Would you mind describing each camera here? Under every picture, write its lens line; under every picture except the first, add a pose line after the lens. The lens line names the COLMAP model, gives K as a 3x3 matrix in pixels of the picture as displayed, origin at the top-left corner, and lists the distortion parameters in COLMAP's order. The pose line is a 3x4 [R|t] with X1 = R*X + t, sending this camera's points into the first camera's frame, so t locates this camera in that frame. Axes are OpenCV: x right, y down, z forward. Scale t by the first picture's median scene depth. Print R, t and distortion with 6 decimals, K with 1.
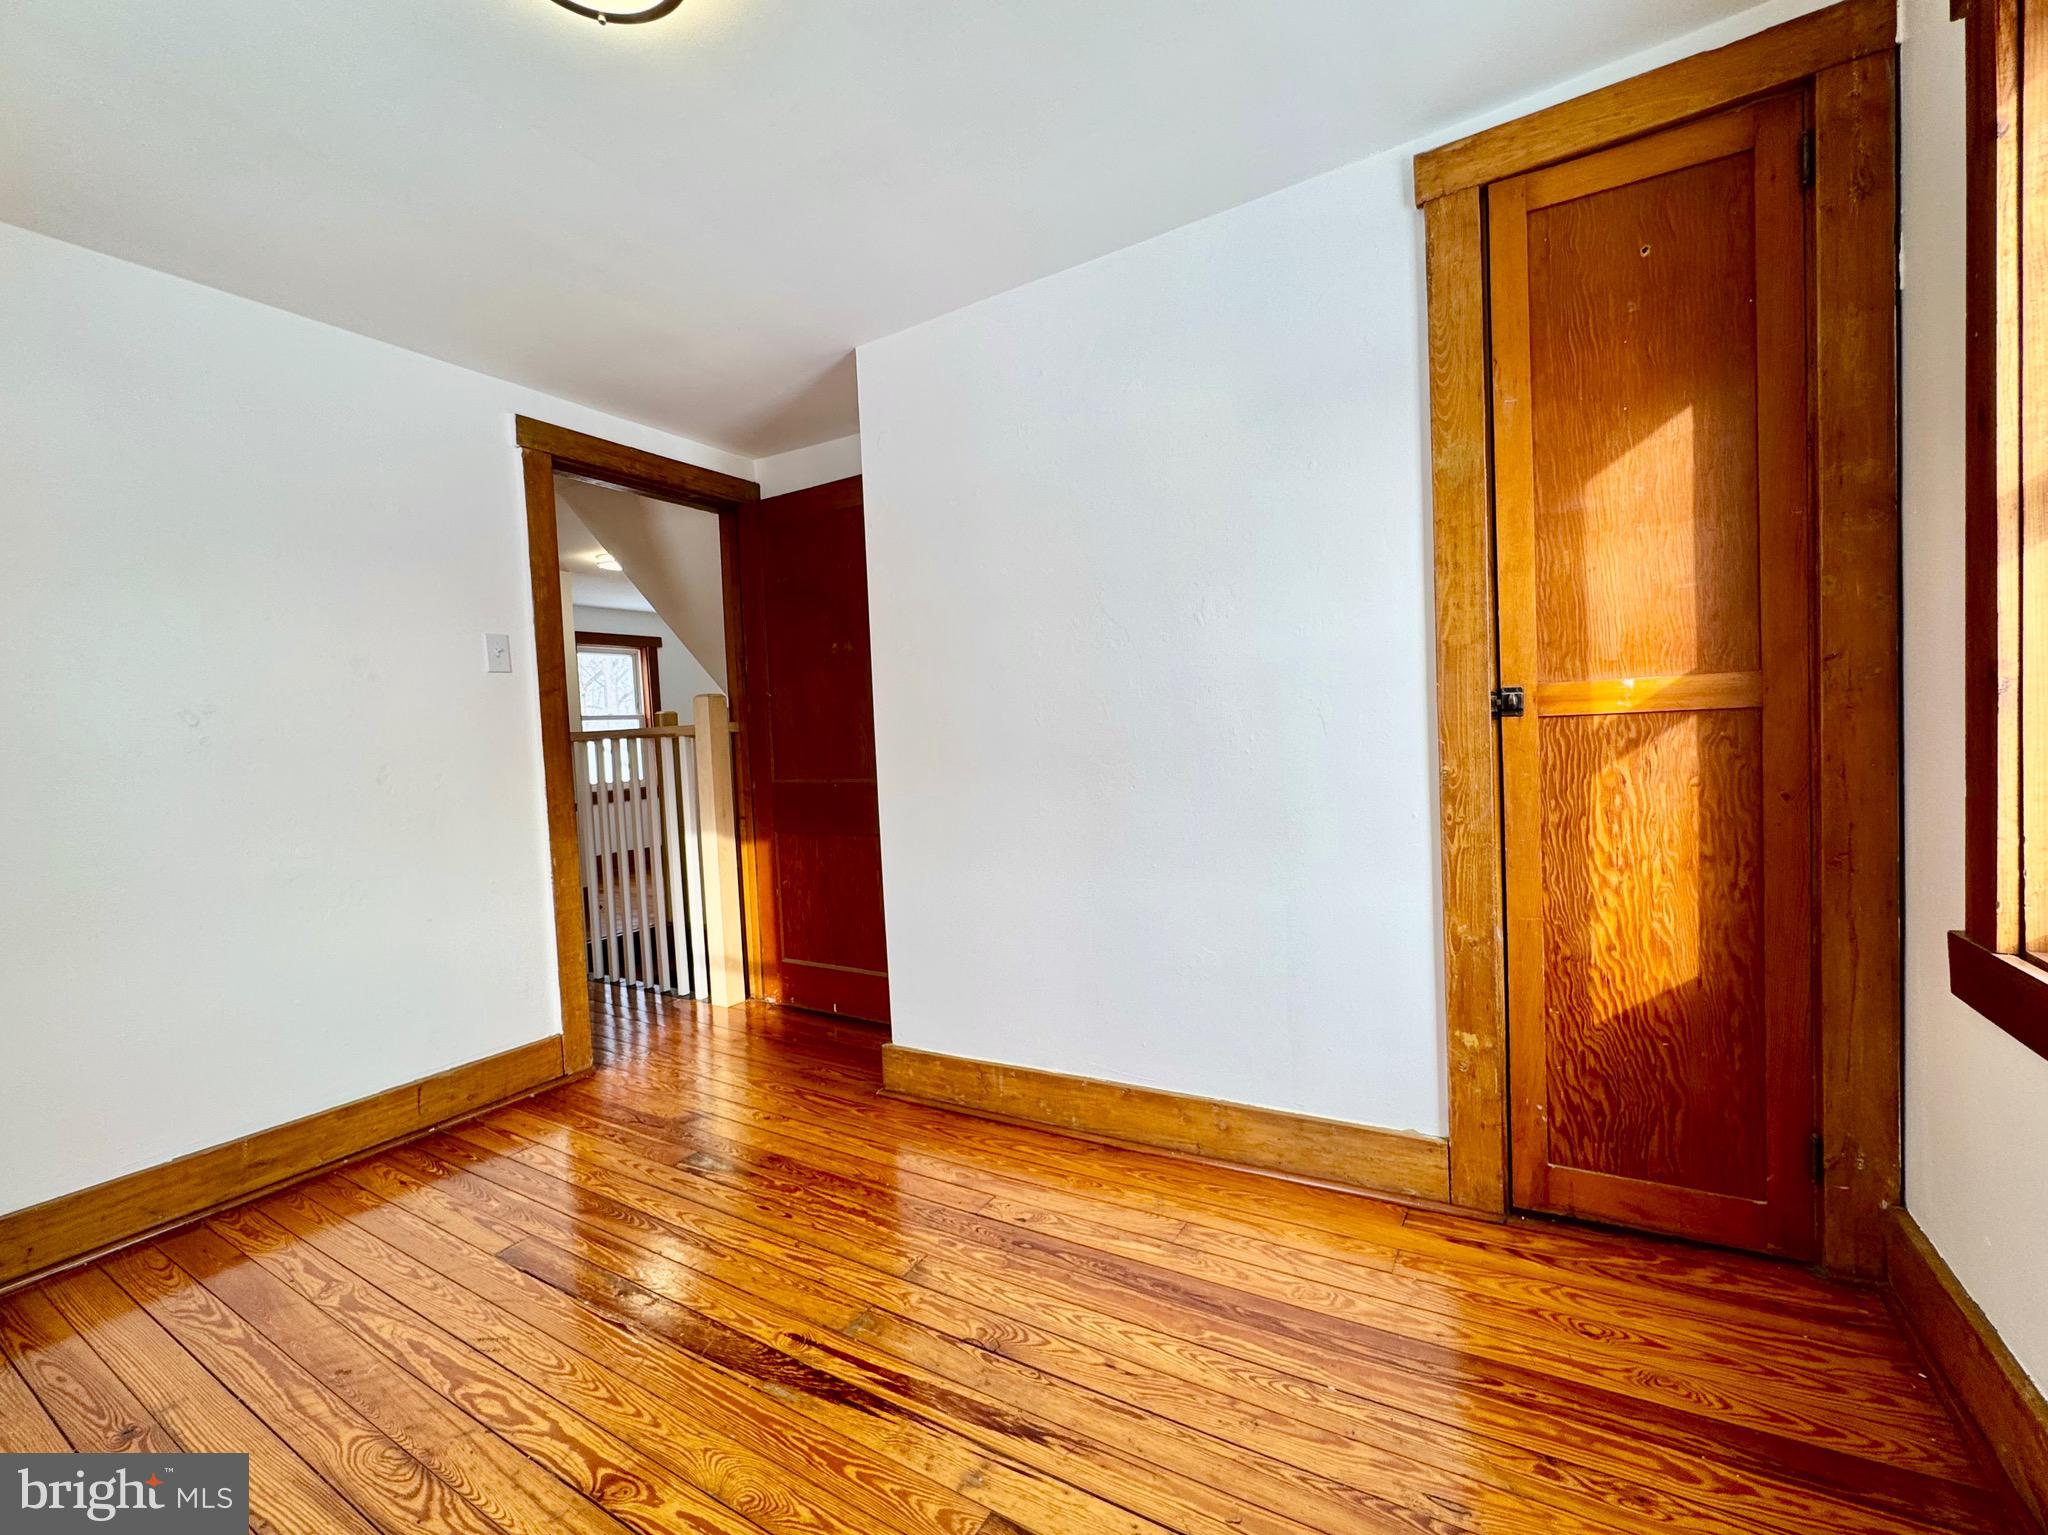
lens RADIAL K [[865.2, 0, 1020.4], [0, 865.2, 765.8], [0, 0, 1]] dist [-0.002037, -0.000281]
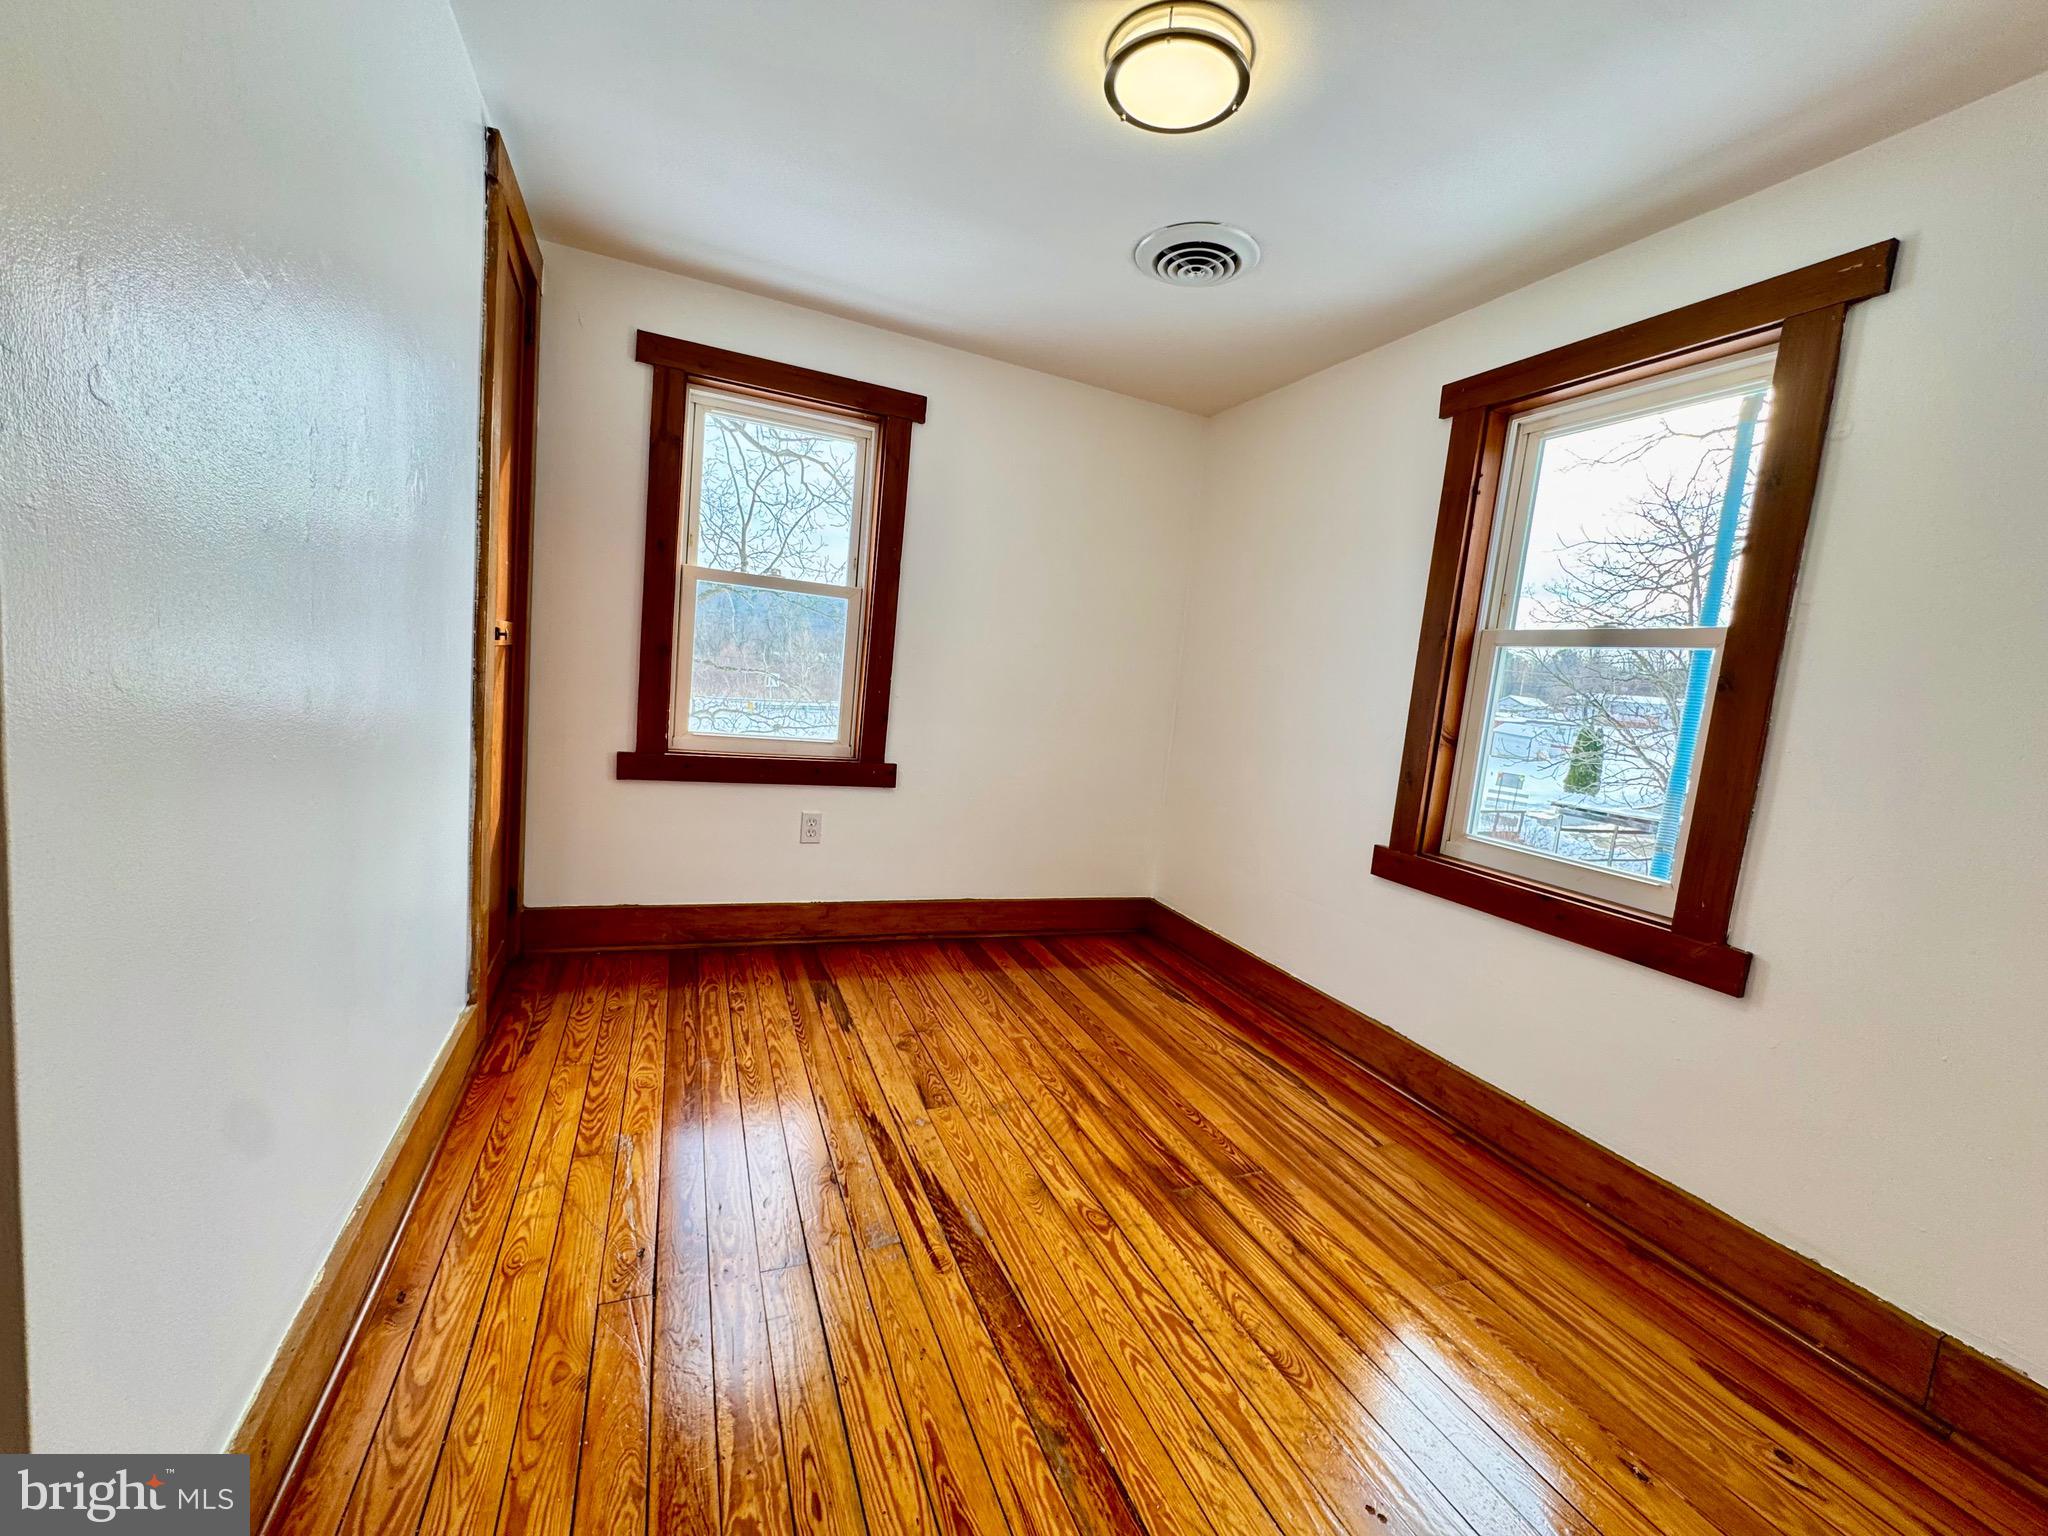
lens RADIAL K [[816.8, 0, 1024.0], [0, 816.8, 768.0], [0, 0, 1]] dist [-0.000902, 0.000101]
pose [[-0.810486, -0.098432, 0.577428, -0.814570], [-0.037025, 0.992417, 0.117205, -0.049529], [-0.584586, 0.073614, -0.807985, 1.602491]]
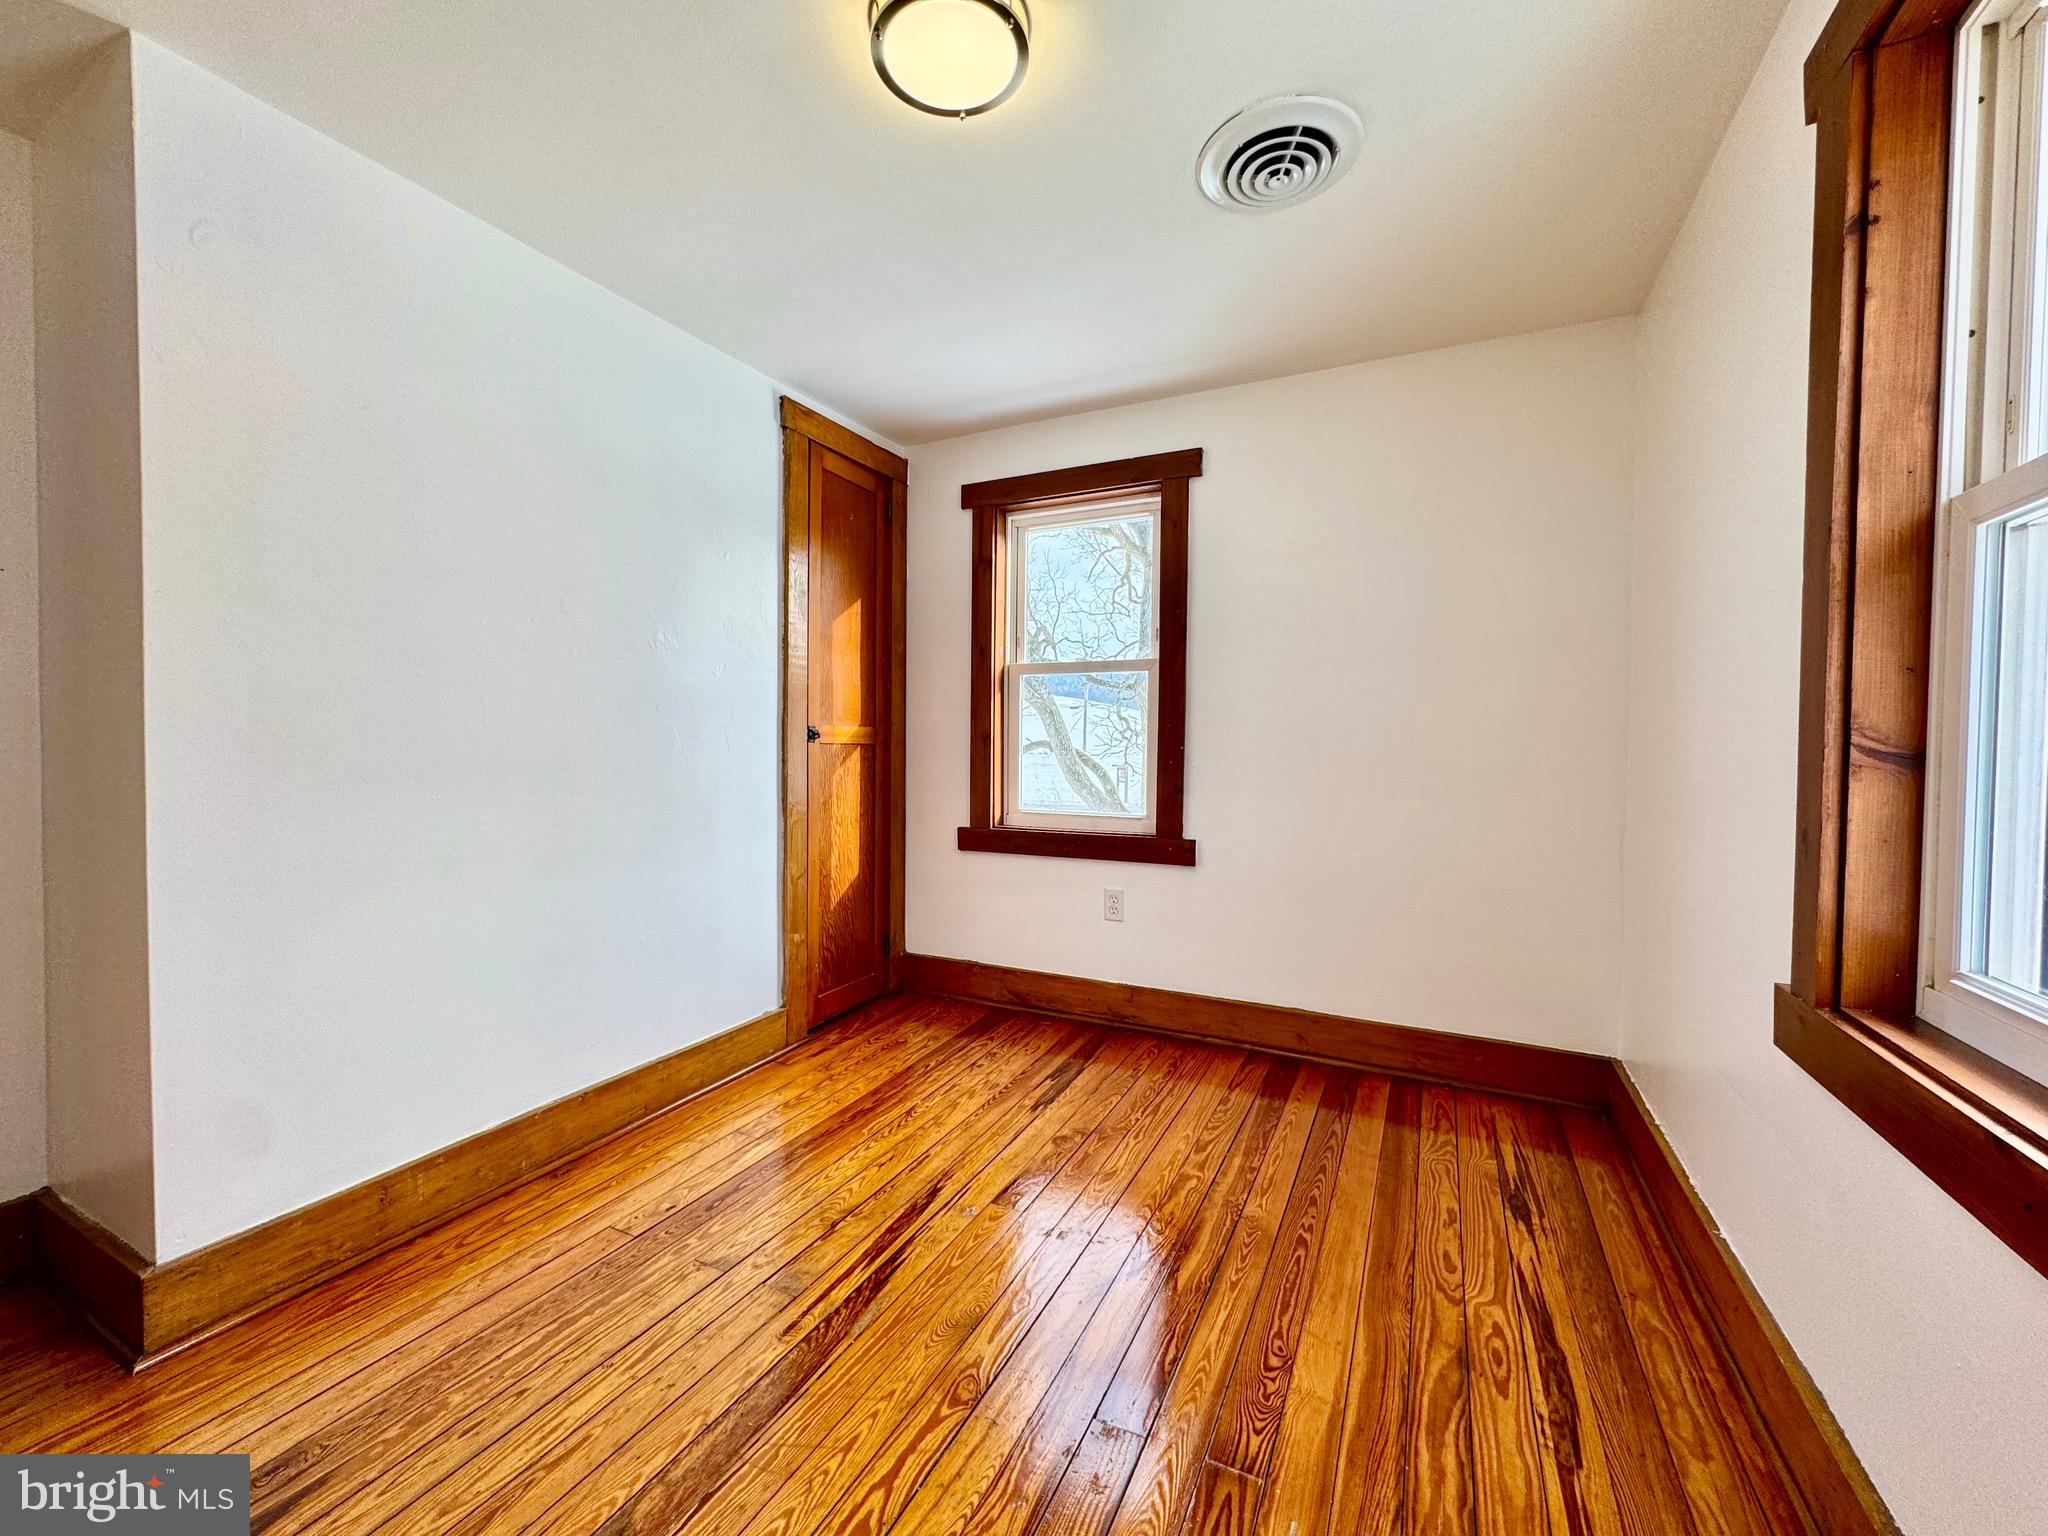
lens RADIAL K [[816.8, 0, 1024.0], [0, 816.8, 768.0], [0, 0, 1]] dist [-0.000902, 0.000101]
pose [[-0.080675, 0.020218, 0.996535, -1.168181], [0.033936, 0.999270, -0.017527, 0.039492], [-0.996163, 0.032405, -0.081302, 0.745384]]
